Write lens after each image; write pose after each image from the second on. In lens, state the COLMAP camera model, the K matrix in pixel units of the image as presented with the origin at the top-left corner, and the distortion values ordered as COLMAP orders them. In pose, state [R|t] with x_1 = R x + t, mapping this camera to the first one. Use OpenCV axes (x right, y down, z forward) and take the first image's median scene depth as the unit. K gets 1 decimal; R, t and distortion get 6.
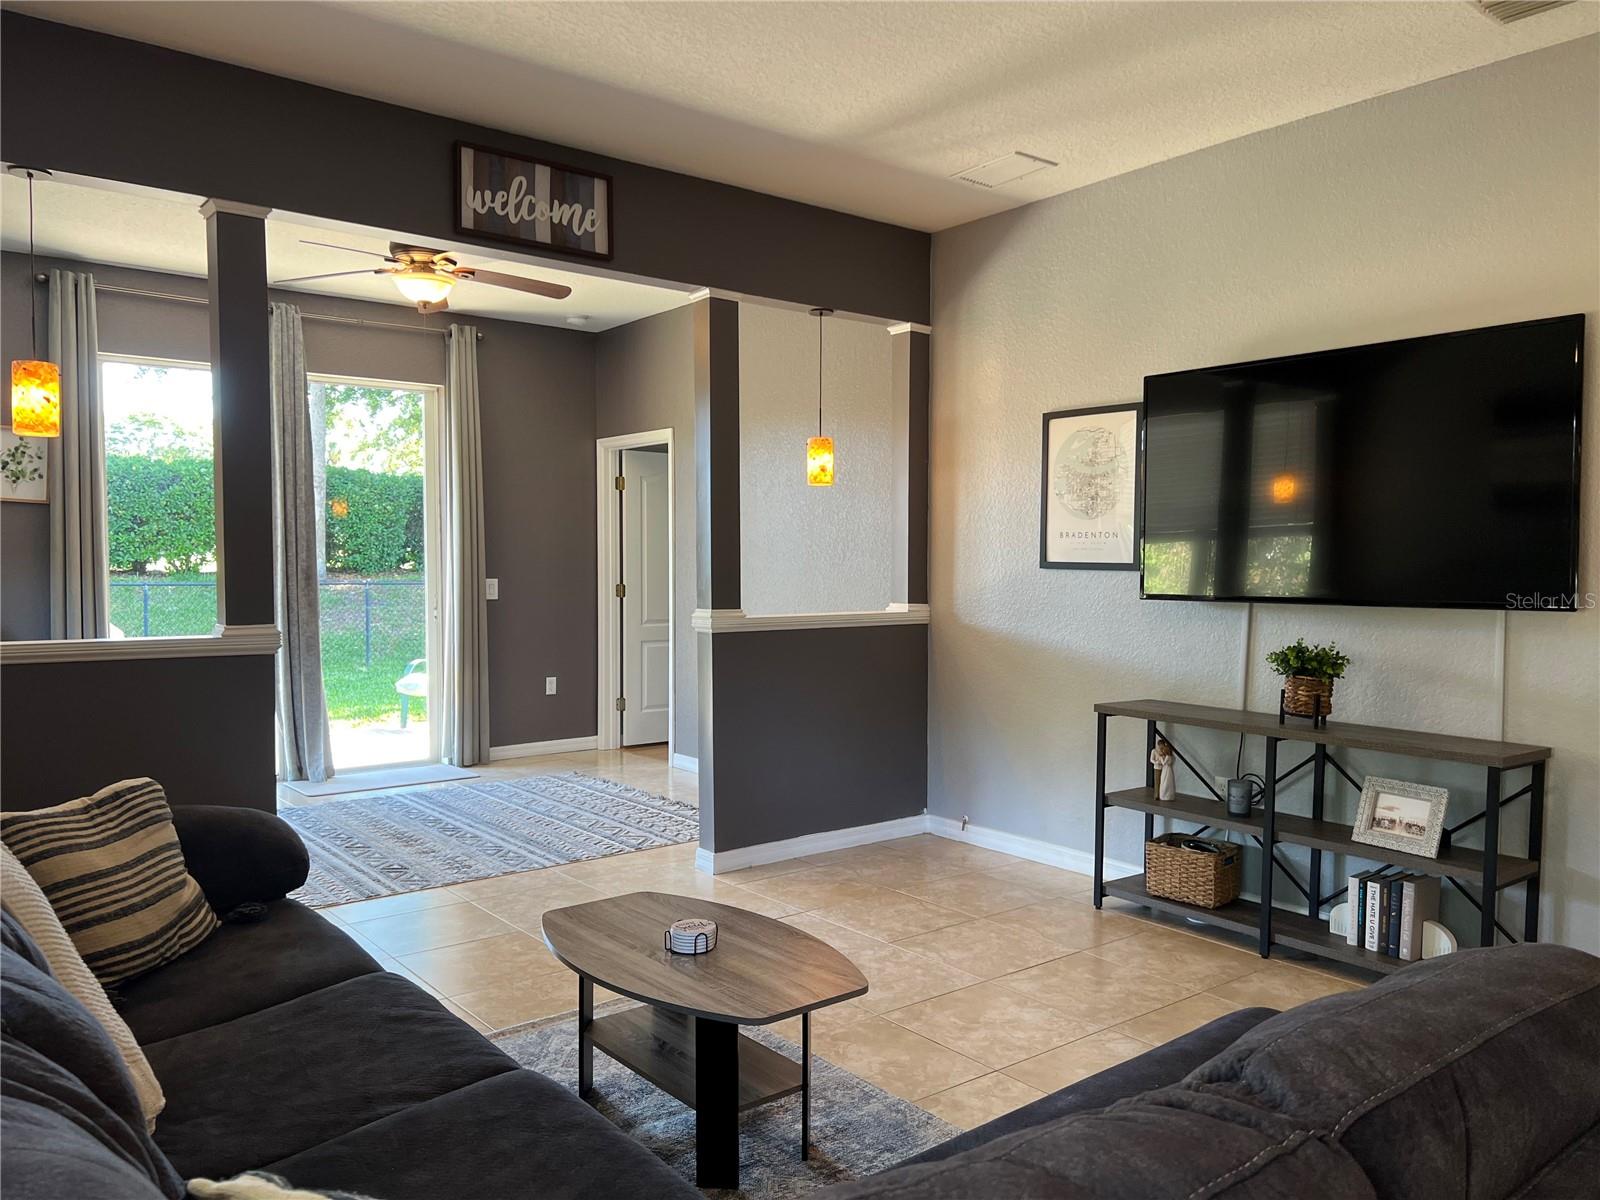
lens RADIAL K [[1200.6, 0, 796.4], [0, 1200.6, 611.6], [0, 0, 1]] dist [0.037460, -0.001130]
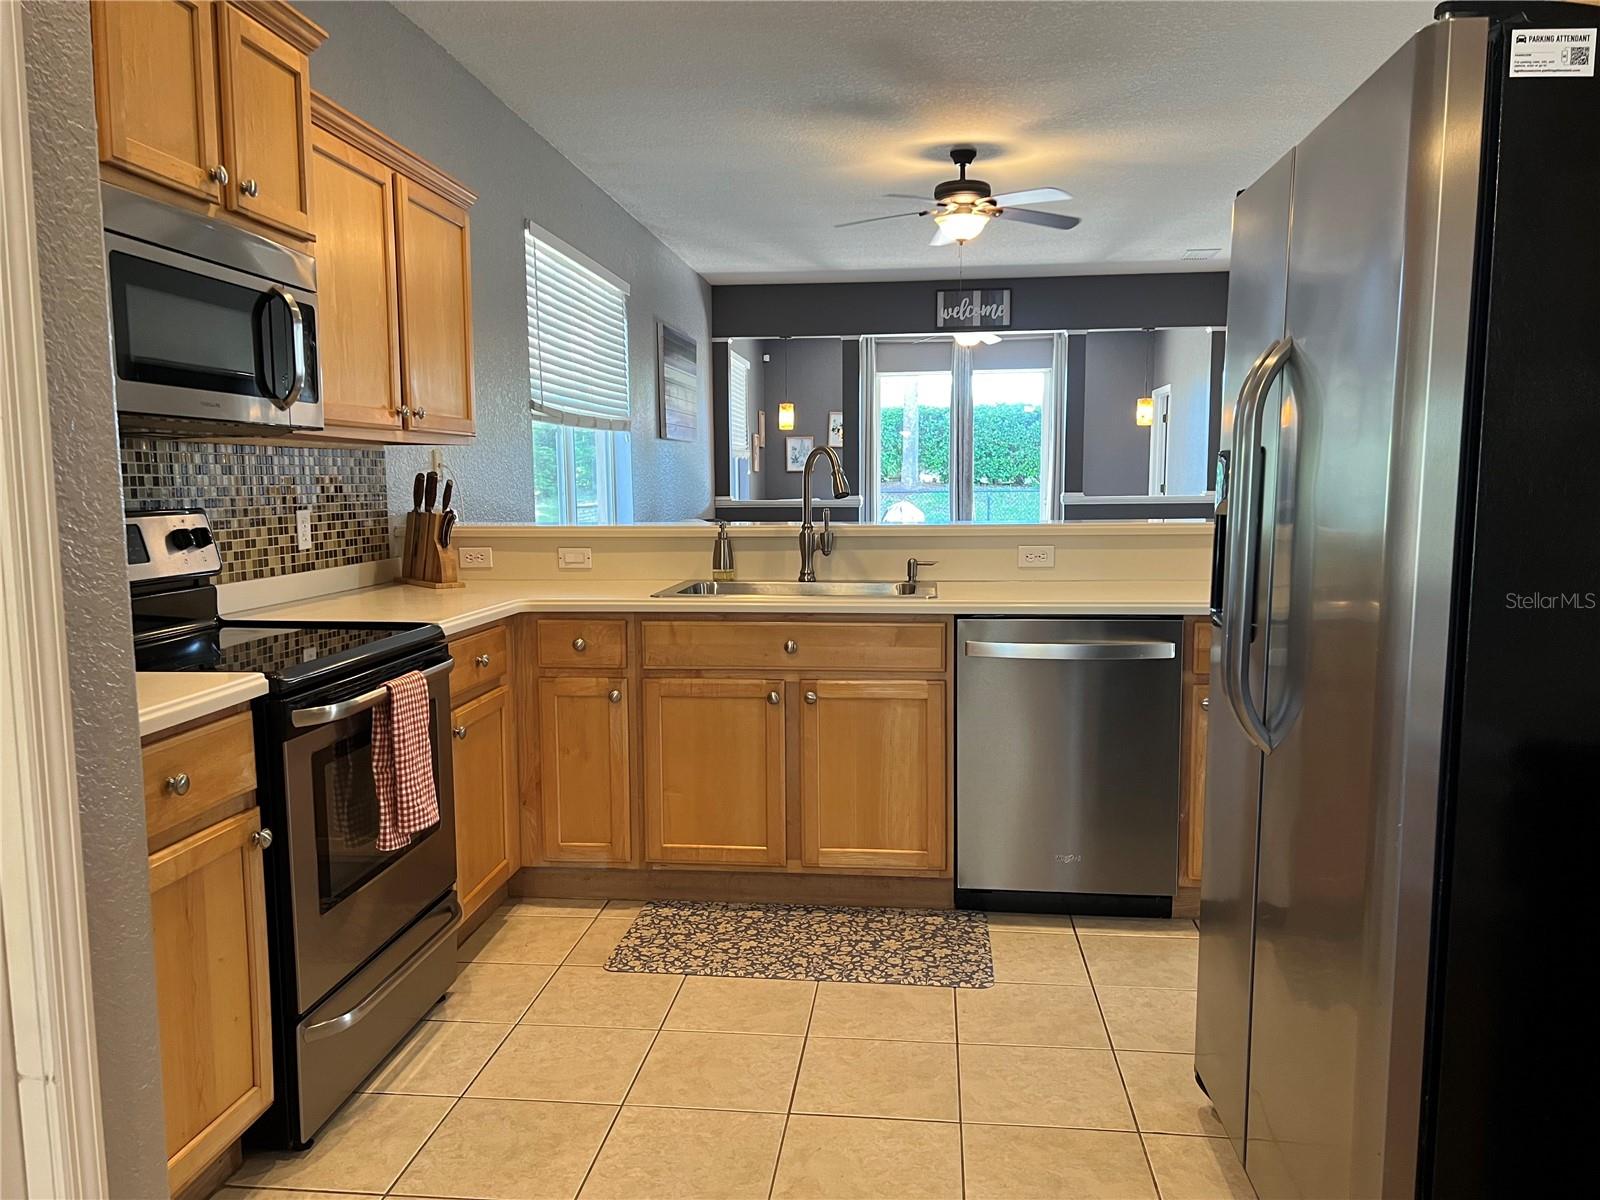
lens RADIAL K [[1200.6, 0, 801.9], [0, 1200.6, 609.2], [0, 0, 1]] dist [0.037460, -0.001130]
pose [[0.717158, 0.063247, -0.694034, 1.129589], [-0.014633, 0.997020, 0.075737, 0.050339], [0.696757, -0.044160, 0.715947, -0.829754]]
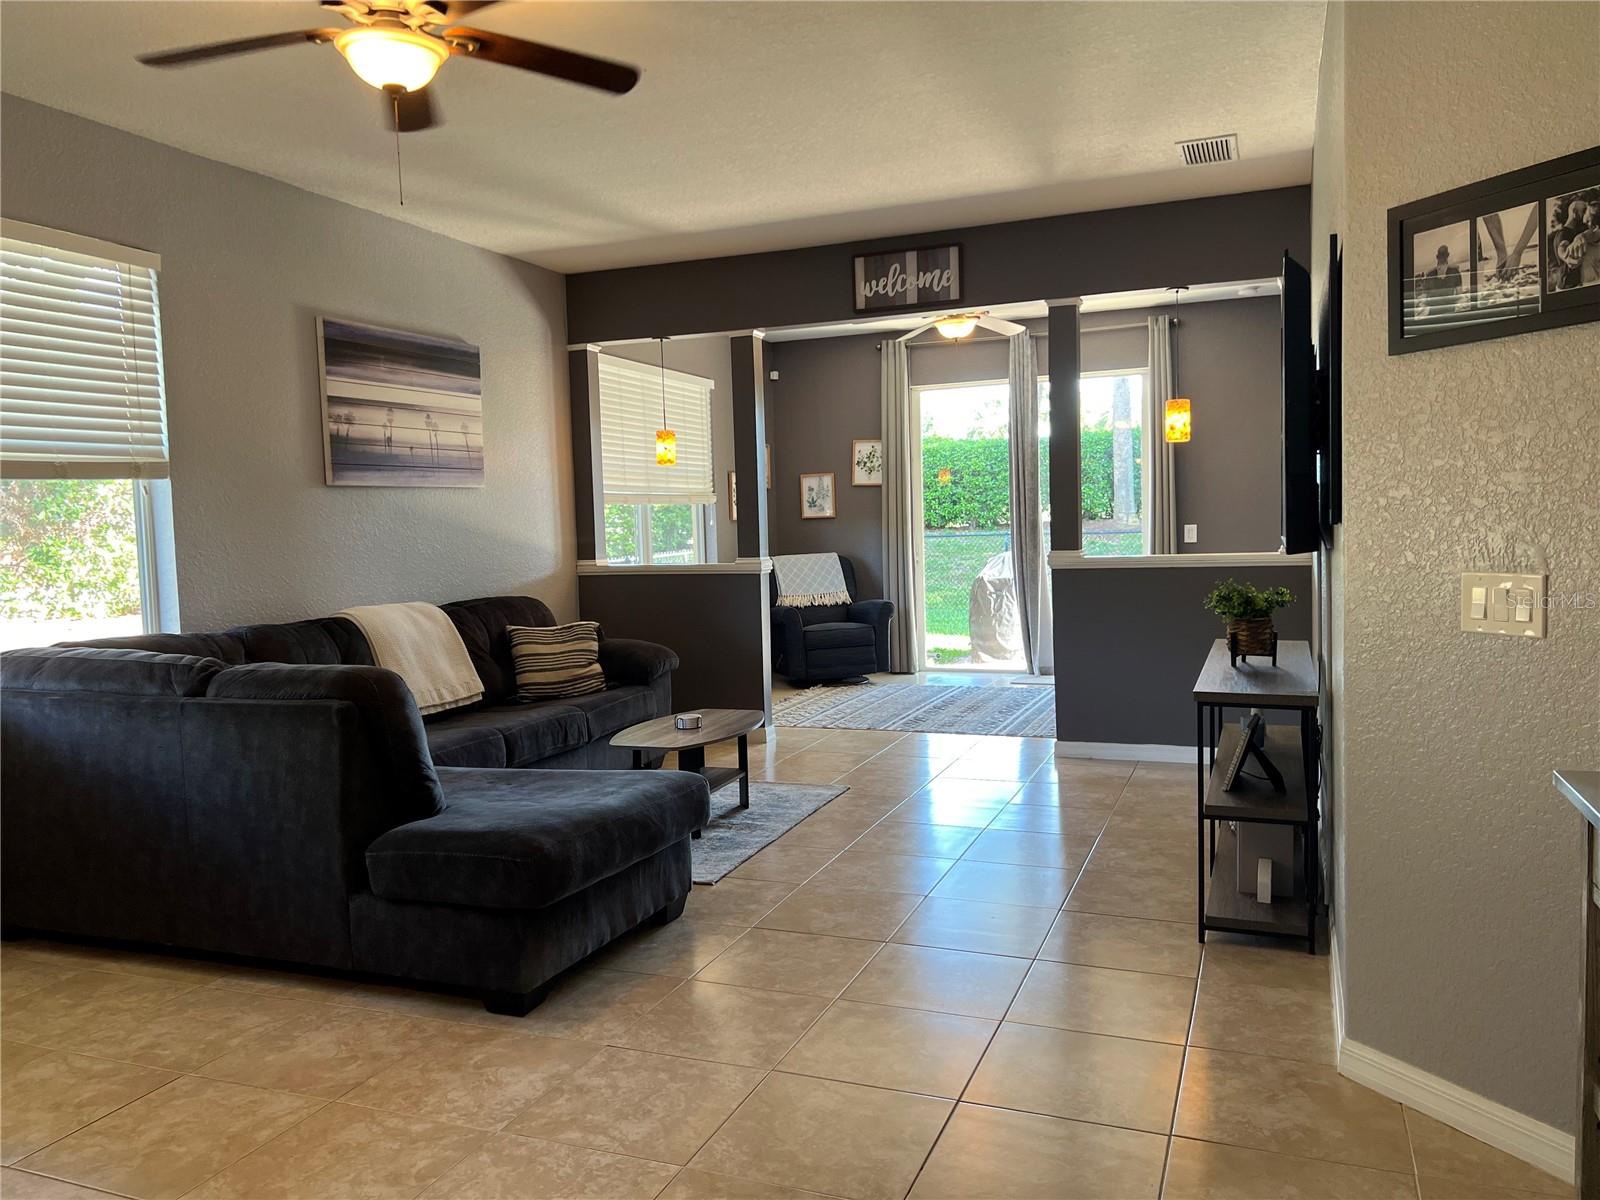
lens RADIAL K [[1200.6, 0, 795.7], [0, 1200.6, 597.5], [0, 0, 1]] dist [0.037460, -0.001130]
pose [[0.496119, 0.034919, -0.867552, 1.018982], [-0.001882, 0.999232, 0.039143, -0.002244], [0.868252, -0.017787, 0.495804, 0.135990]]
